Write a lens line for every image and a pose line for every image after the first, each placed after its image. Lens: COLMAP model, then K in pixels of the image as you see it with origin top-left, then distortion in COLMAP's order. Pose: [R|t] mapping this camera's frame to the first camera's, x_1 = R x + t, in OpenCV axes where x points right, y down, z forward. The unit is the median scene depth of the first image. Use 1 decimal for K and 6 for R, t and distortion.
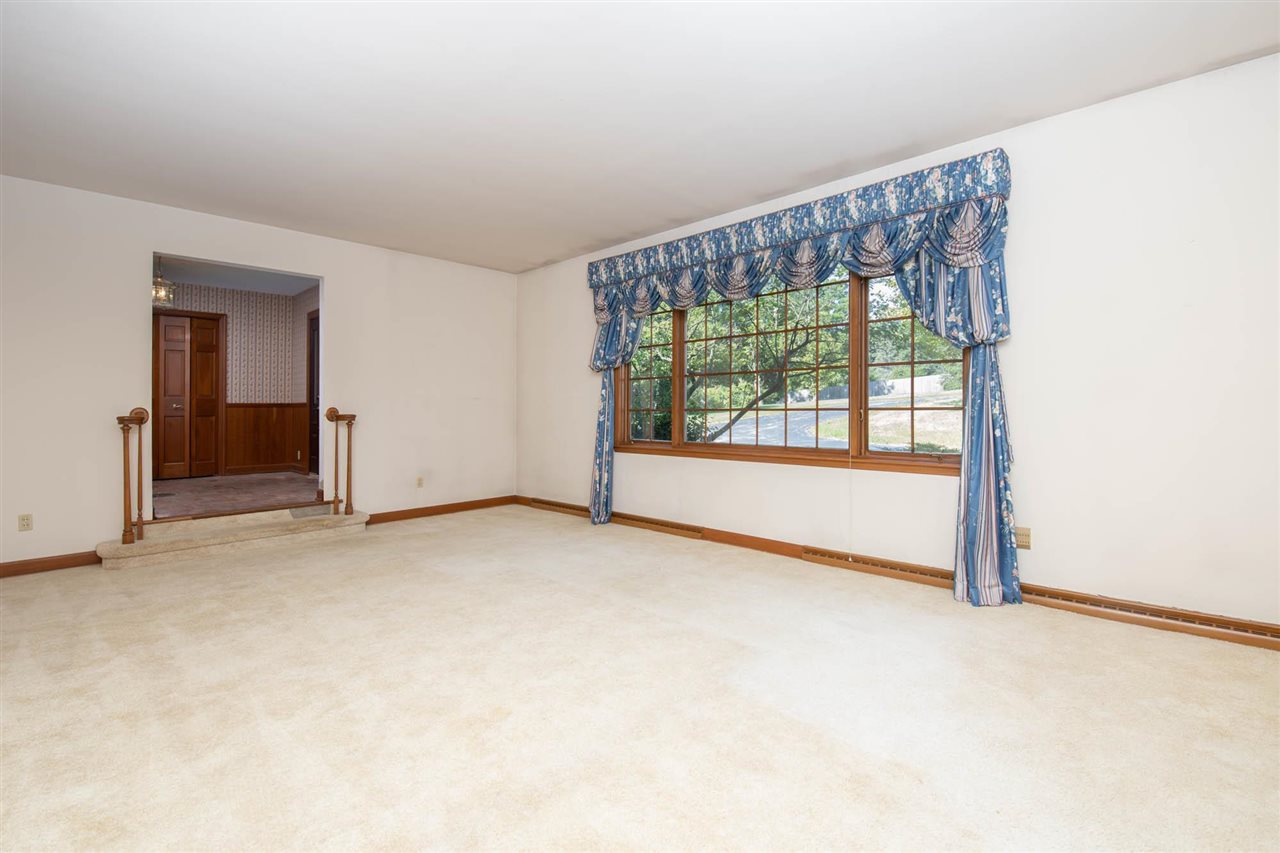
lens RADIAL K [[568.5, 0, 635.7], [0, 568.5, 413.4], [0, 0, 1]] dist [-0.016335, -0.002389]
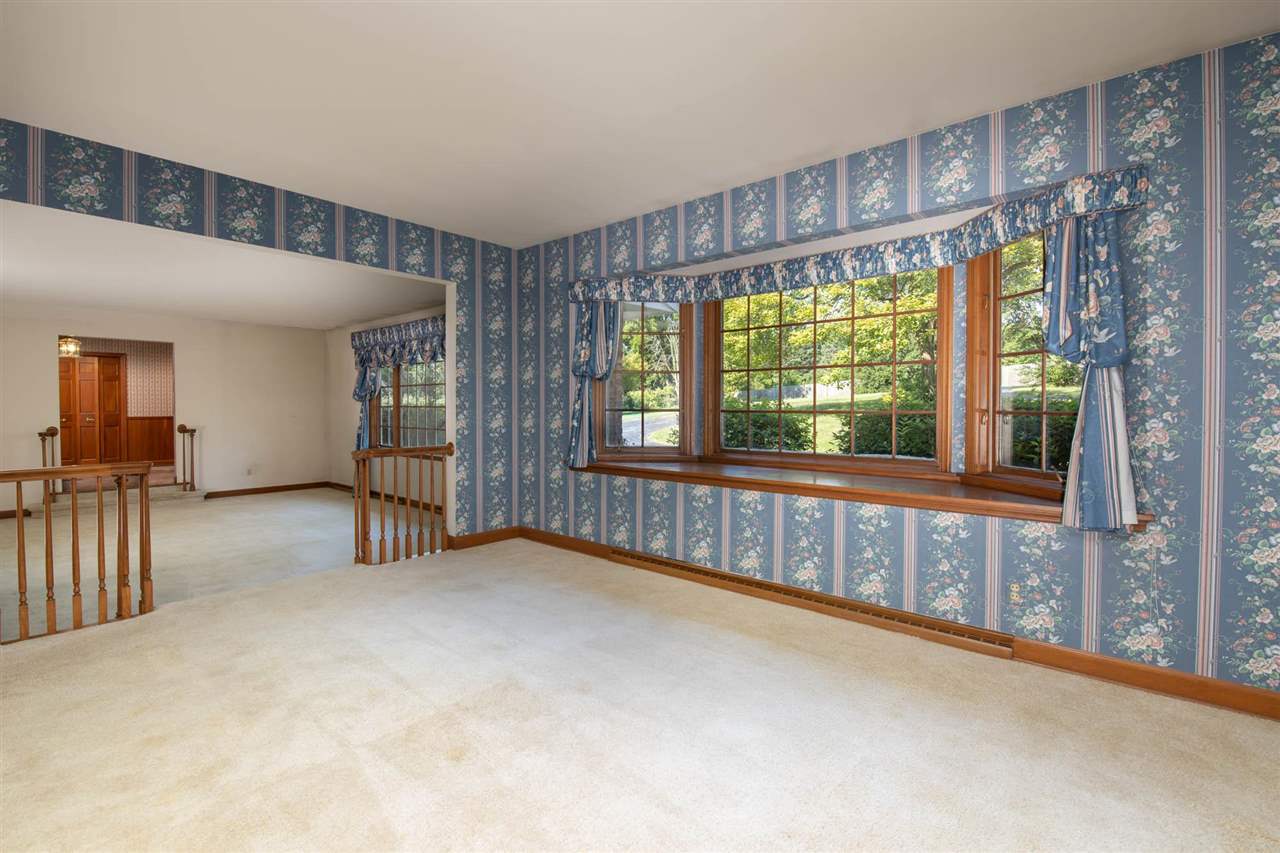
lens RADIAL K [[568.5, 0, 639.4], [0, 568.5, 418.2], [0, 0, 1]] dist [-0.016335, -0.002389]
pose [[0.998402, 0.004921, 0.056298, 0.662030], [-0.005644, 0.999903, 0.012702, -0.054955], [-0.056230, -0.013000, 0.998333, -0.652673]]
